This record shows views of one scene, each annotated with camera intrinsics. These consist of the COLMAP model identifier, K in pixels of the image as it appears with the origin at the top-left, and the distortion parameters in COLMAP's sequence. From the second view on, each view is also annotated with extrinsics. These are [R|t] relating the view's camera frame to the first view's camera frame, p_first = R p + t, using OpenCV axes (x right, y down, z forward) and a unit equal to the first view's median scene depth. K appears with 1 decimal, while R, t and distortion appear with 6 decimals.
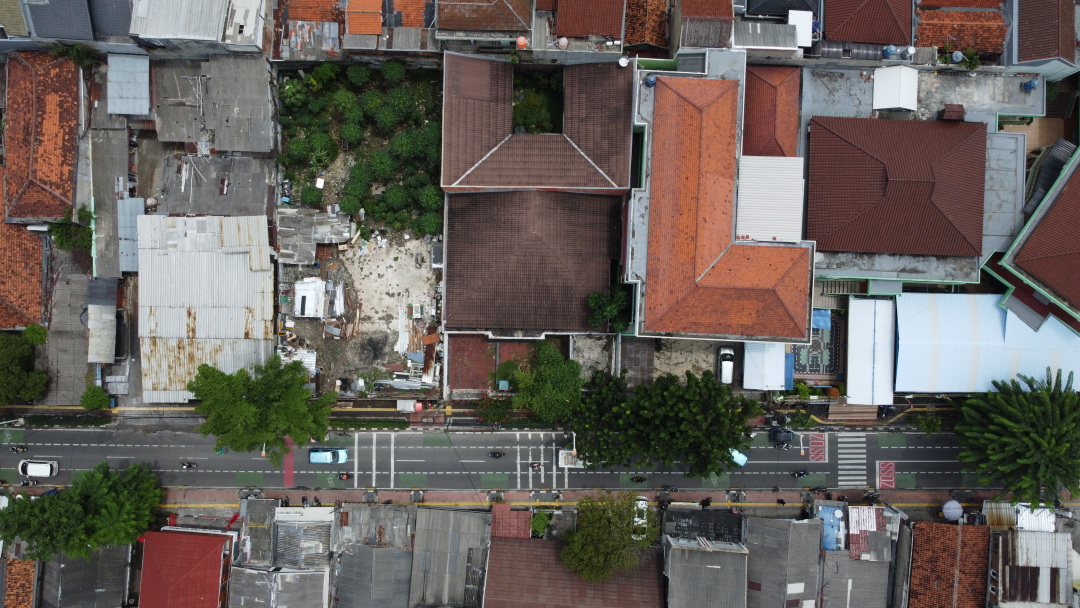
lens RADIAL K [[816.3, 0, 540.7], [0, 816.3, 297.4], [0, 0, 1]] dist [0.005092, -0.010206]
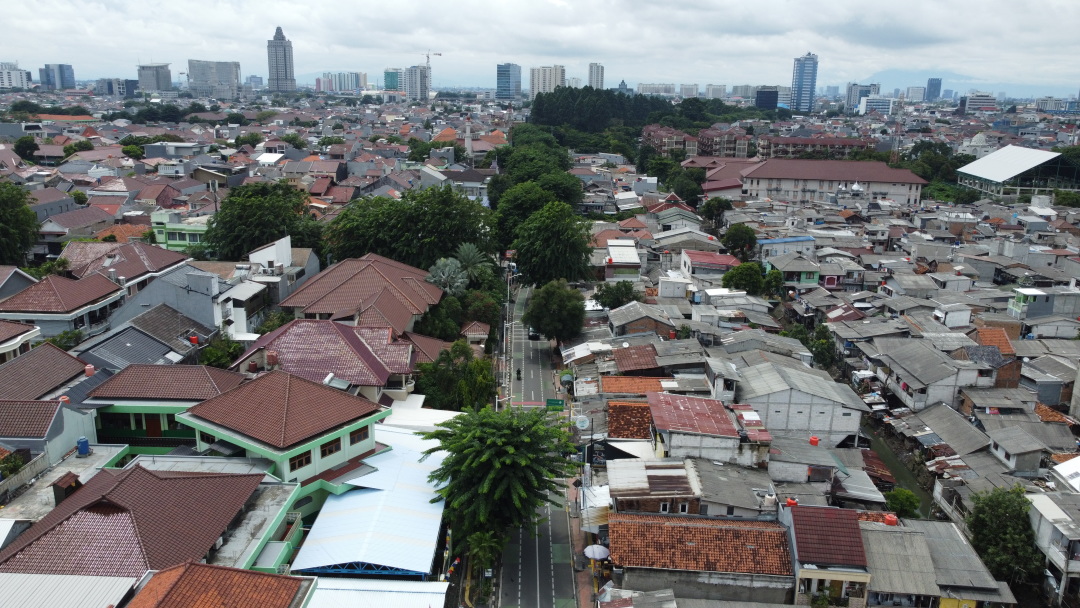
lens RADIAL K [[816.3, 0, 538.2], [0, 816.3, 302.4], [0, 0, 1]] dist [0.005092, -0.010206]
pose [[-0.006935, -0.264243, 0.964431, -0.176084], [0.999355, 0.032148, 0.015995, 0.182768], [-0.035231, 0.963920, 0.263850, 0.563322]]
